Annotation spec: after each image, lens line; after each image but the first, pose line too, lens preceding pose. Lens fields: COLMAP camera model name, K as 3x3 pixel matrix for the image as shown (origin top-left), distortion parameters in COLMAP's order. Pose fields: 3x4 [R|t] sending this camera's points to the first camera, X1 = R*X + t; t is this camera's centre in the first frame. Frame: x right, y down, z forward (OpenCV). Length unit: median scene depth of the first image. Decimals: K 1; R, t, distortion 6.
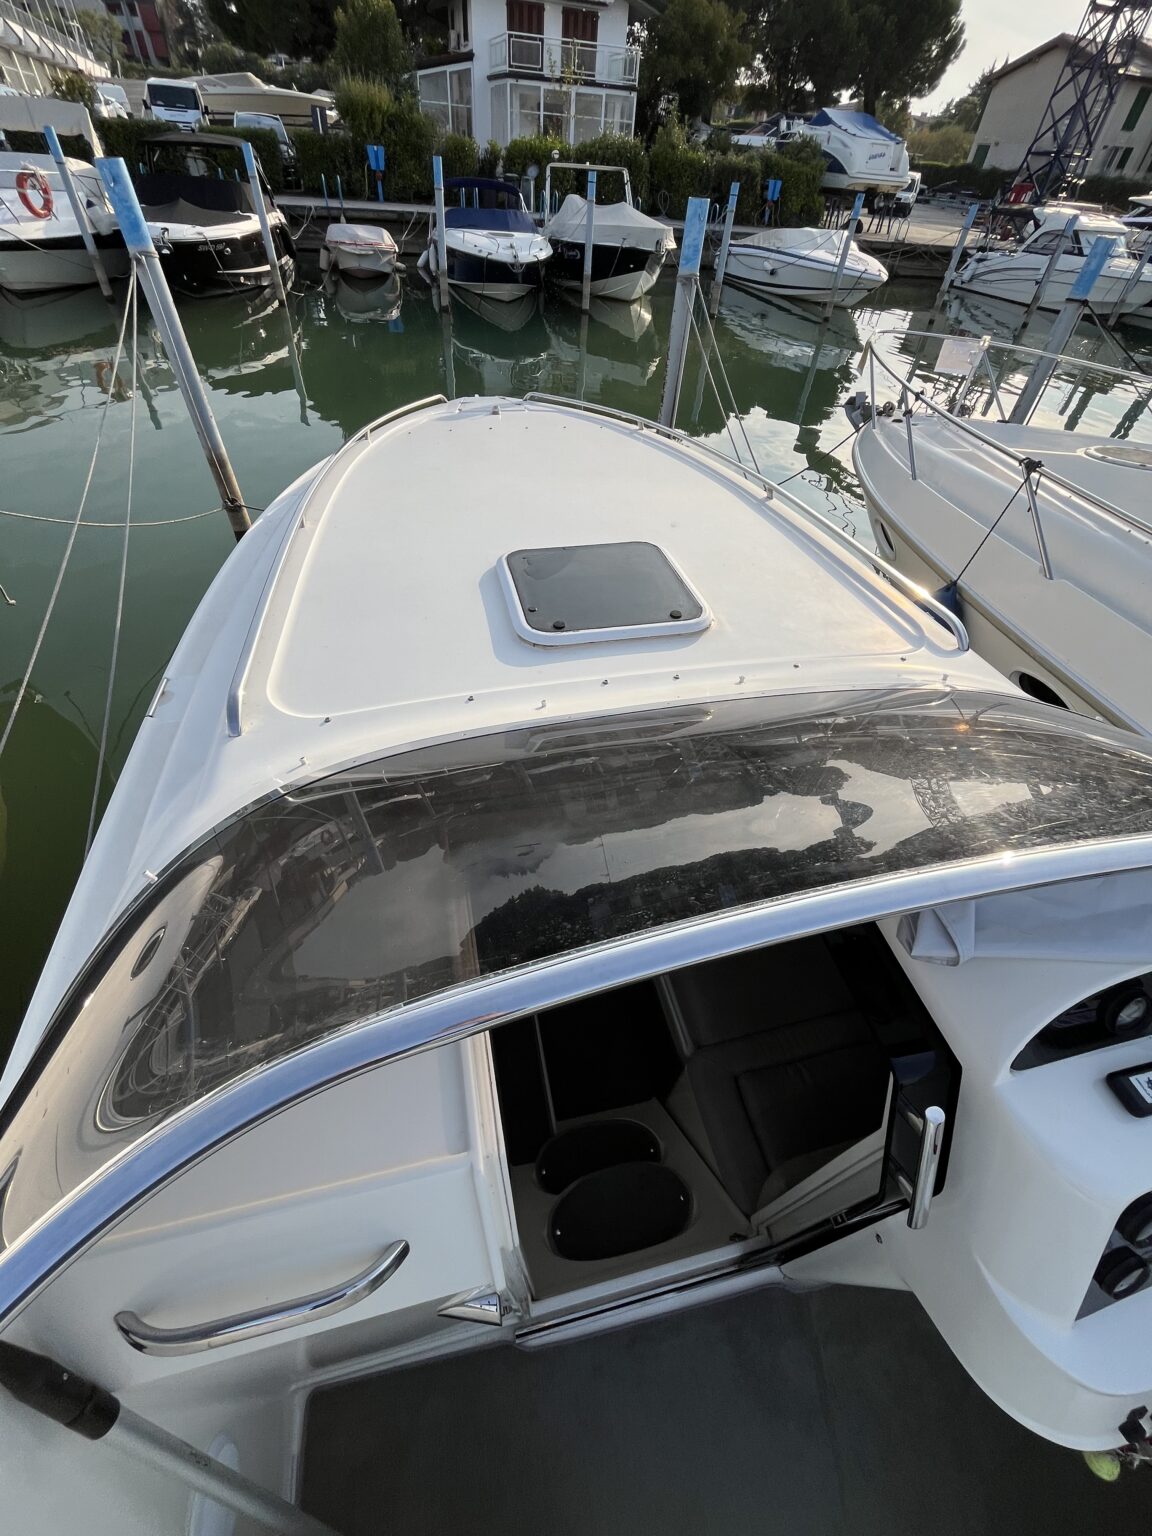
lens RADIAL K [[626.1, 0, 575.2], [0, 626.1, 761.0], [0, 0, 1]] dist [-0.003179, 0.000243]
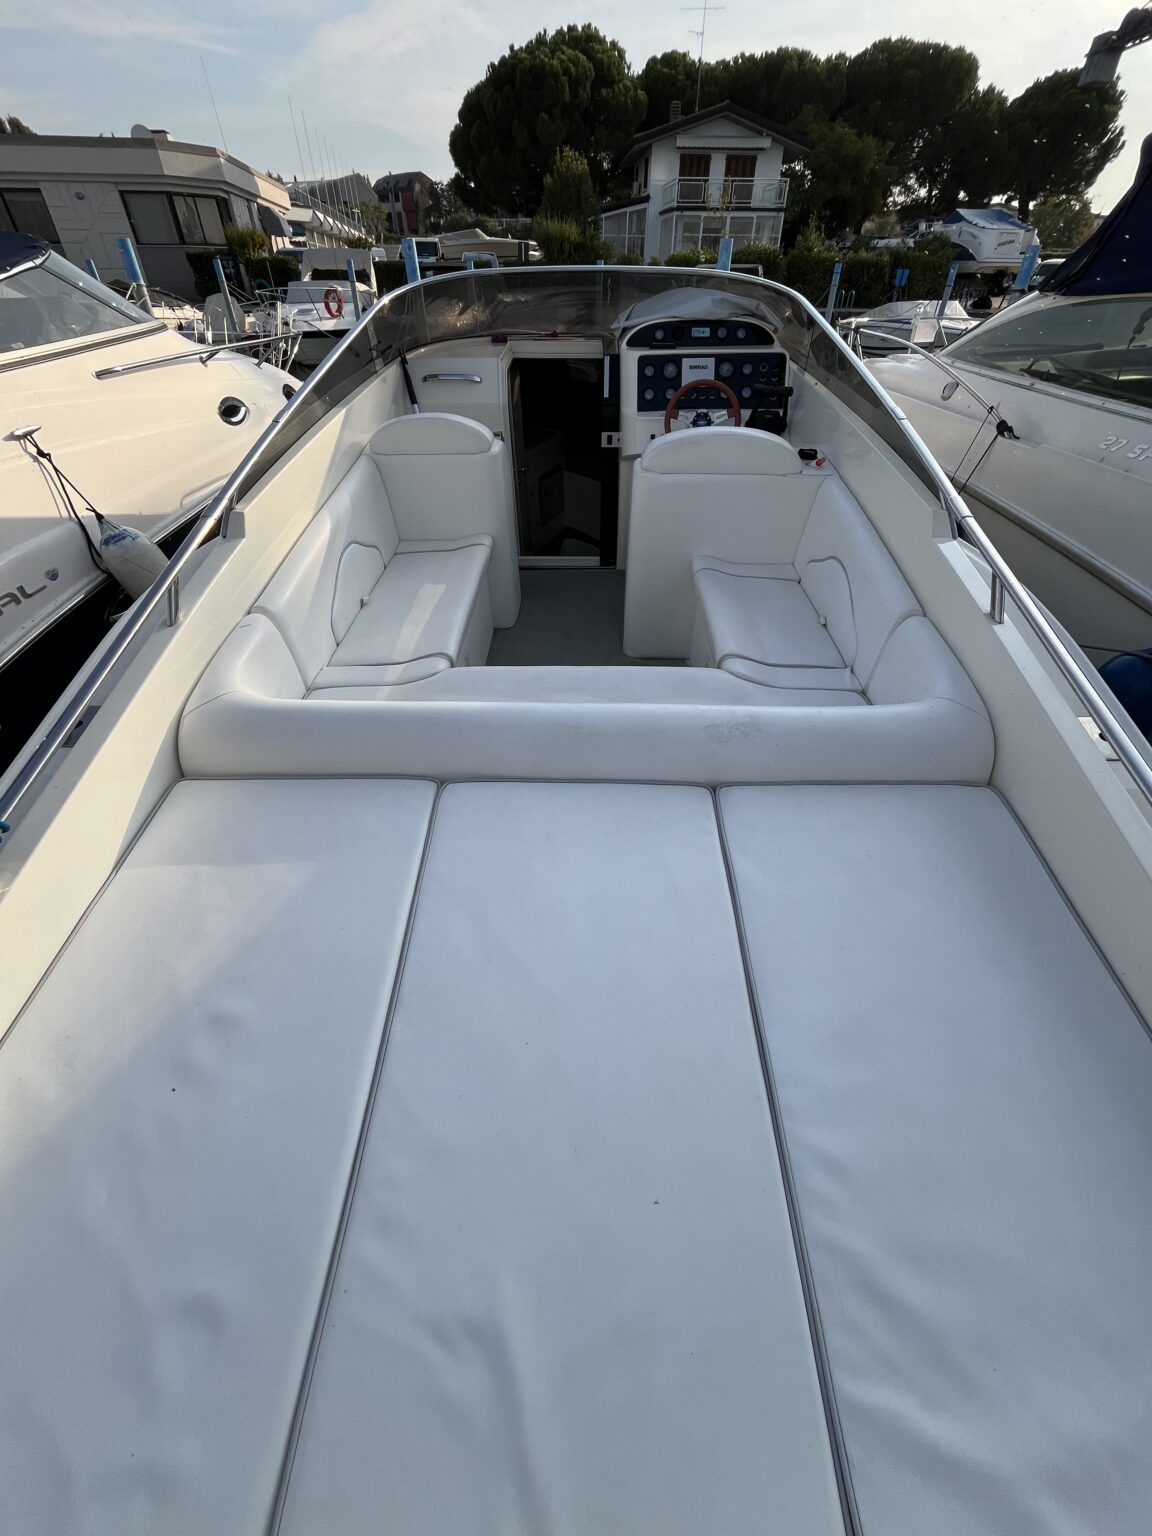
lens RADIAL K [[626.1, 0, 575.7], [0, 626.1, 770.1], [0, 0, 1]] dist [-0.003179, 0.000243]
pose [[0.974269, 0.088360, -0.207347, 0.050197], [-0.111167, 0.988652, -0.101038, 0.130630], [0.196066, 0.121488, 0.973036, -0.095689]]
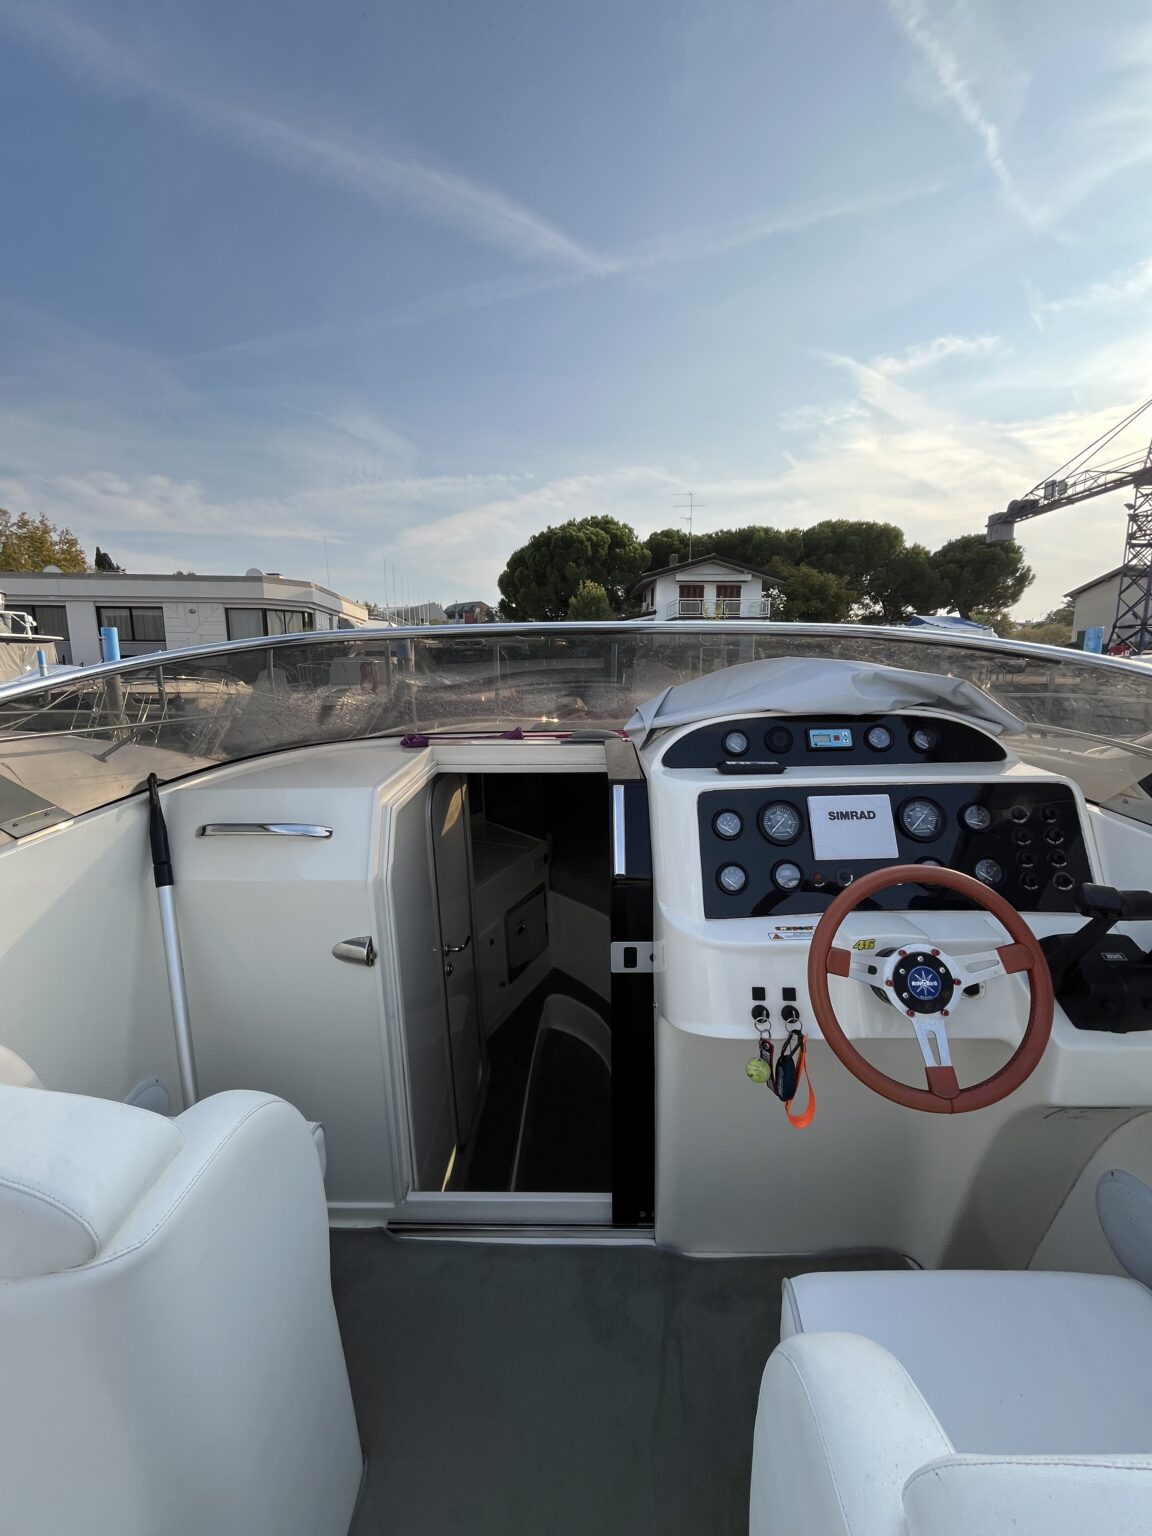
lens RADIAL K [[626.1, 0, 575.8], [0, 626.1, 750.6], [0, 0, 1]] dist [-0.003179, 0.000243]
pose [[0.965620, -0.027843, -0.258461, 0.030388], [-0.133010, 0.801326, -0.583253, 0.053043], [0.223351, 0.597579, 0.770074, -0.014286]]
